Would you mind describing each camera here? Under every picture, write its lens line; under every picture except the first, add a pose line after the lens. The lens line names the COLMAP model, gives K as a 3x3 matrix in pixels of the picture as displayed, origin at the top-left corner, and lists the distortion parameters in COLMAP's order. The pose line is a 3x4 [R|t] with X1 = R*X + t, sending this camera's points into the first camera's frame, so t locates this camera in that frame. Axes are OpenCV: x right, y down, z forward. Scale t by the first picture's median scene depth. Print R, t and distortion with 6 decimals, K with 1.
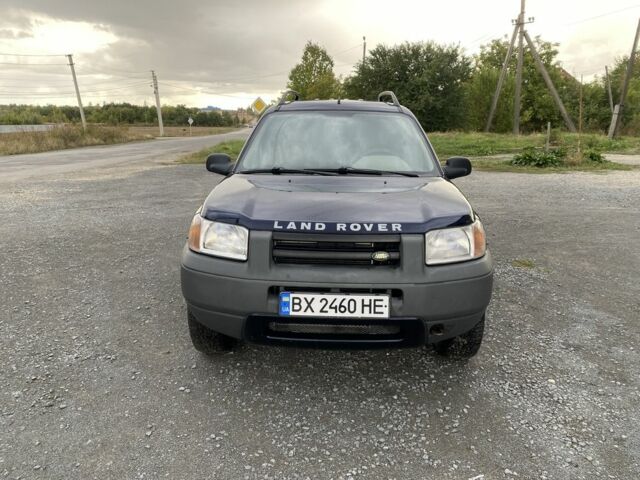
lens RADIAL K [[514.0, 0, 320.0], [0, 514.0, 240.0], [0, 0, 1]] dist [0.005494, -0.001052]
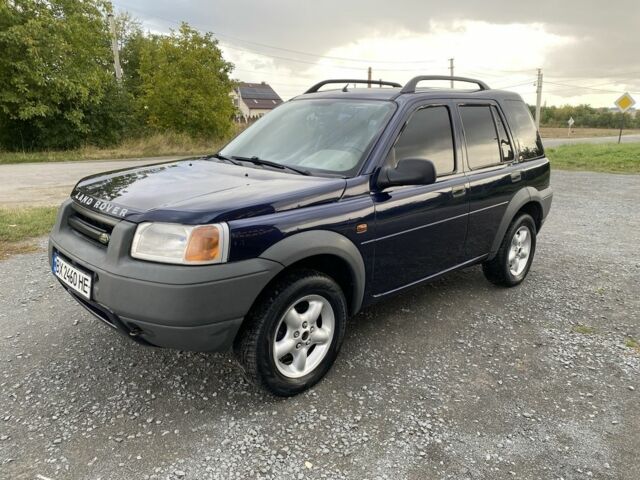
lens RADIAL K [[514.0, 0, 320.0], [0, 514.0, 240.0], [0, 0, 1]] dist [0.005494, -0.001052]
pose [[0.733431, 0.159889, -0.660693, 0.152465], [-0.161331, 0.985117, 0.059308, -0.012966], [0.660342, 0.063092, 0.748310, 0.074129]]
